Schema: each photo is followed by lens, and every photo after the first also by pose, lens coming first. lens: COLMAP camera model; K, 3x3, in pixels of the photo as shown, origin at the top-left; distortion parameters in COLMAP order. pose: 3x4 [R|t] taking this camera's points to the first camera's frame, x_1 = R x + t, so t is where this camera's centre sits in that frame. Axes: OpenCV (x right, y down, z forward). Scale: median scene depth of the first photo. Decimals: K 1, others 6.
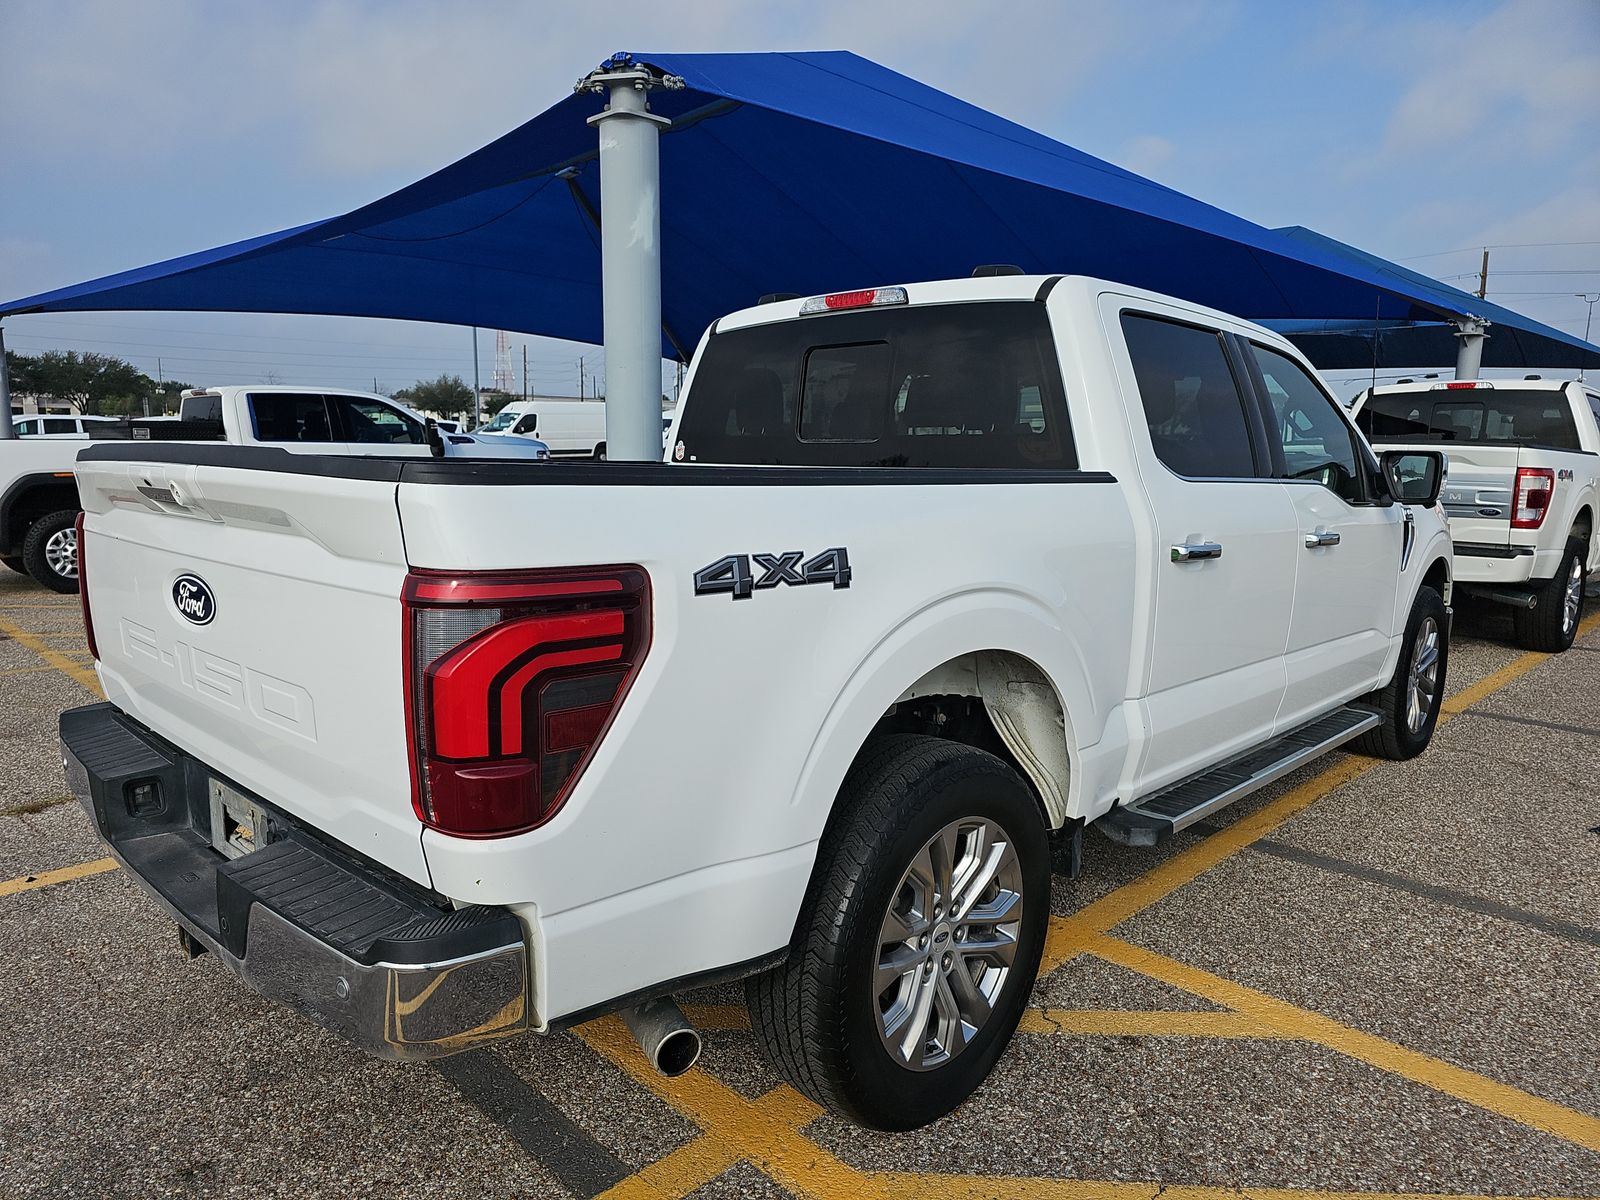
lens RADIAL K [[1082.6, 0, 798.4], [0, 1082.6, 578.9], [0, 0, 1]] dist [-0.003715, -0.005809]
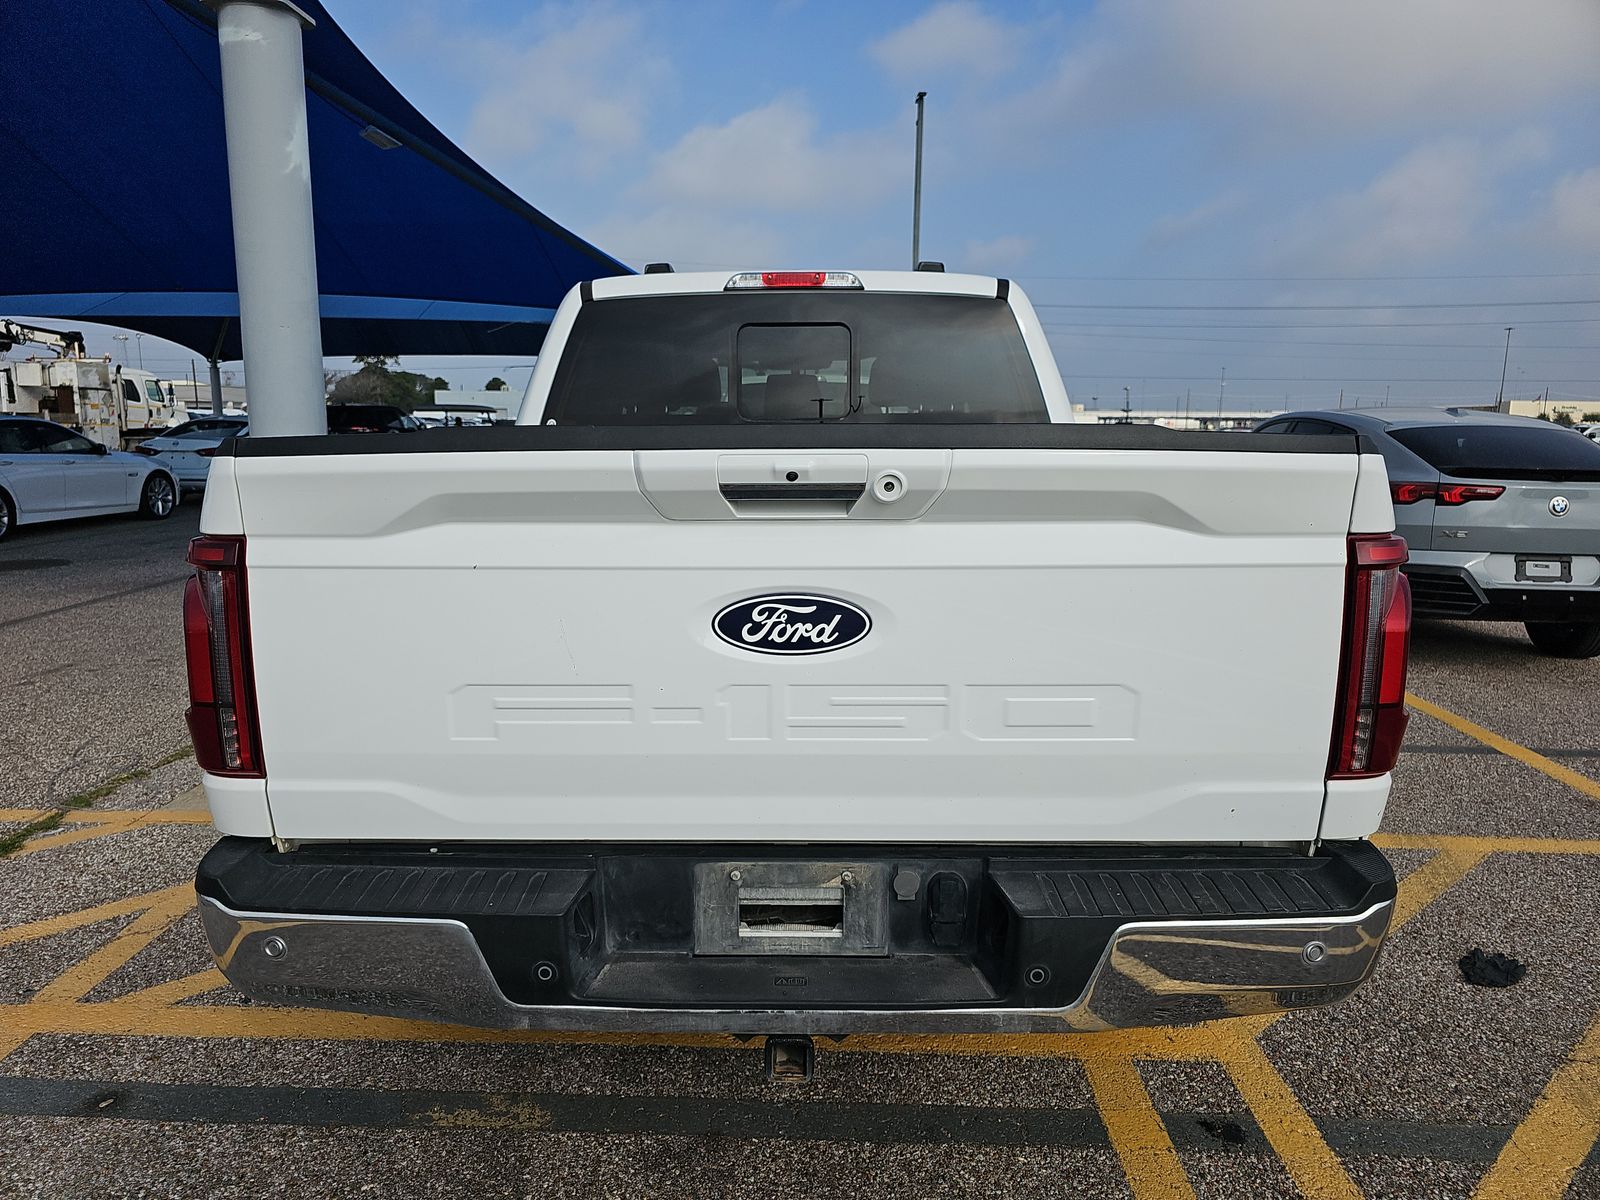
lens RADIAL K [[1082.6, 0, 798.4], [0, 1082.6, 578.9], [0, 0, 1]] dist [-0.003715, -0.005809]
pose [[0.723110, -0.100325, 0.683408, -0.697854], [0.089480, 0.994665, 0.051340, -0.032741], [-0.684912, 0.024027, 0.728229, 0.280666]]
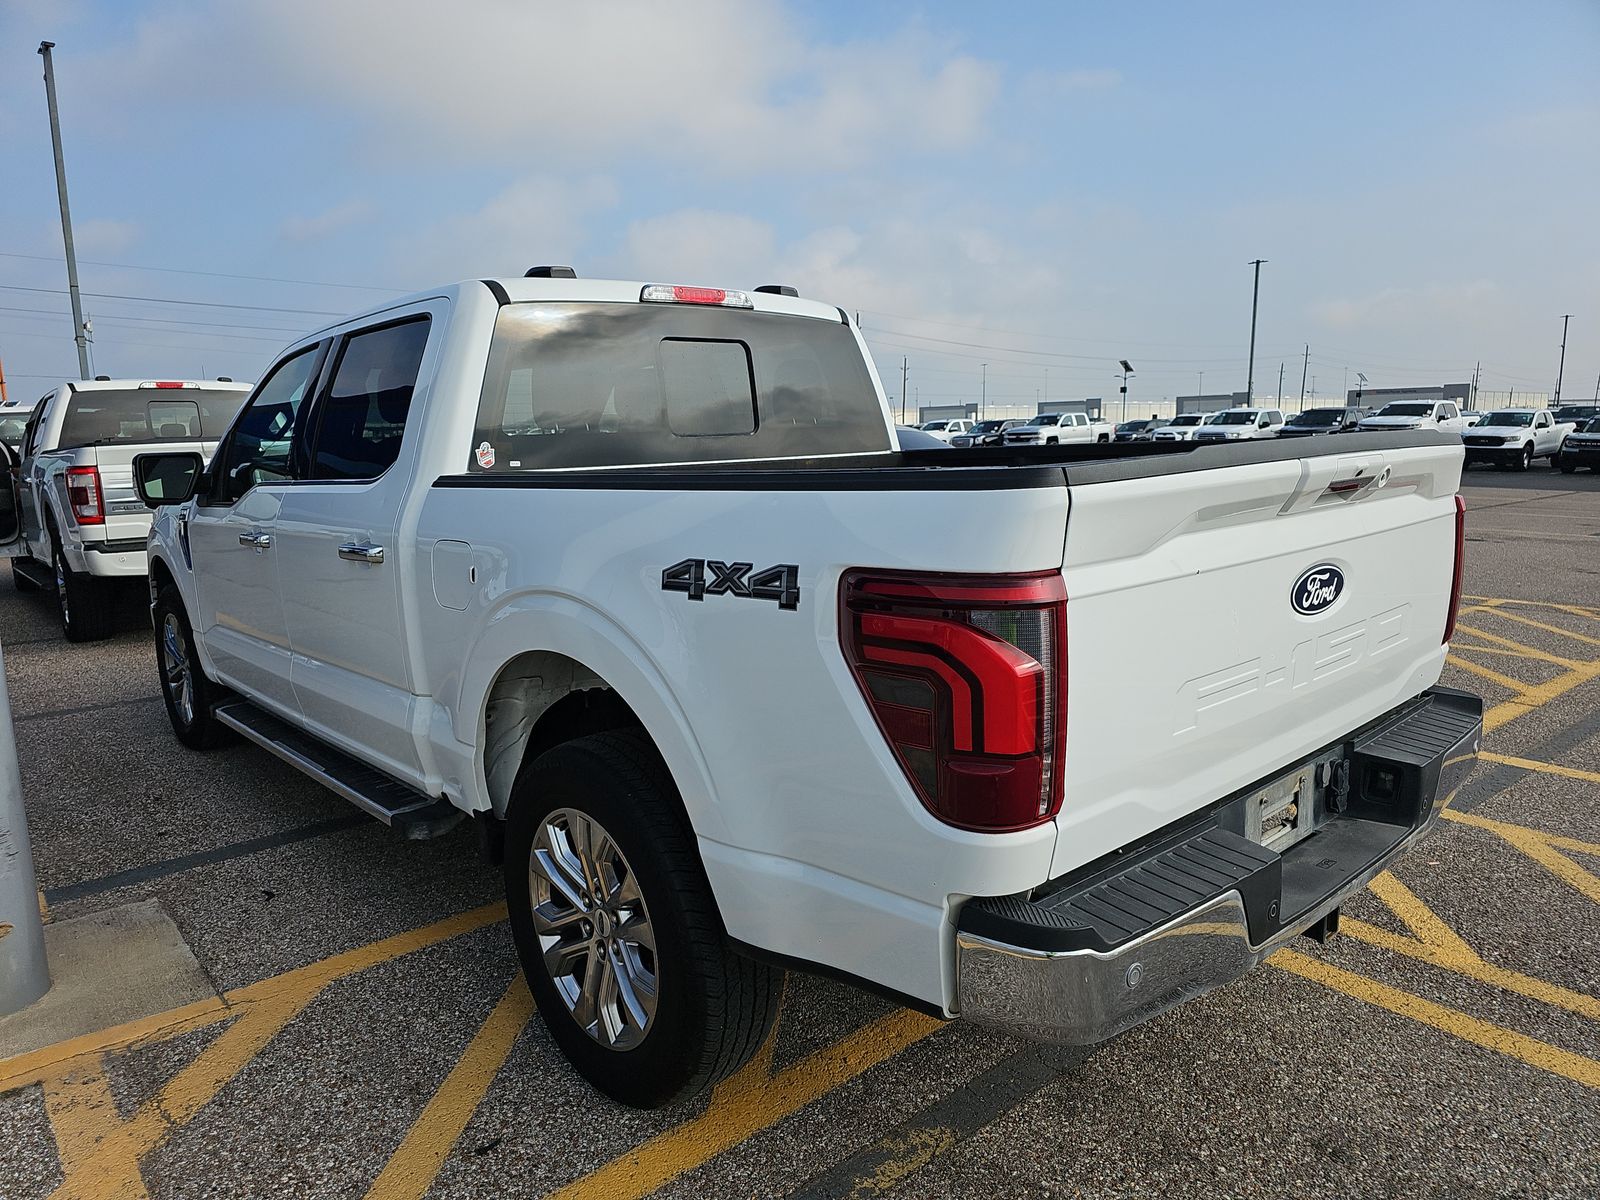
lens RADIAL K [[1078.8, 0, 793.0], [0, 1078.8, 608.0], [0, 0, 1]] dist [0.004628, -0.001490]
pose [[0.061221, -0.169416, 0.983641, -1.019490], [0.152017, 0.975576, 0.158565, -0.126582], [-0.986480, 0.139823, 0.085480, 0.909475]]
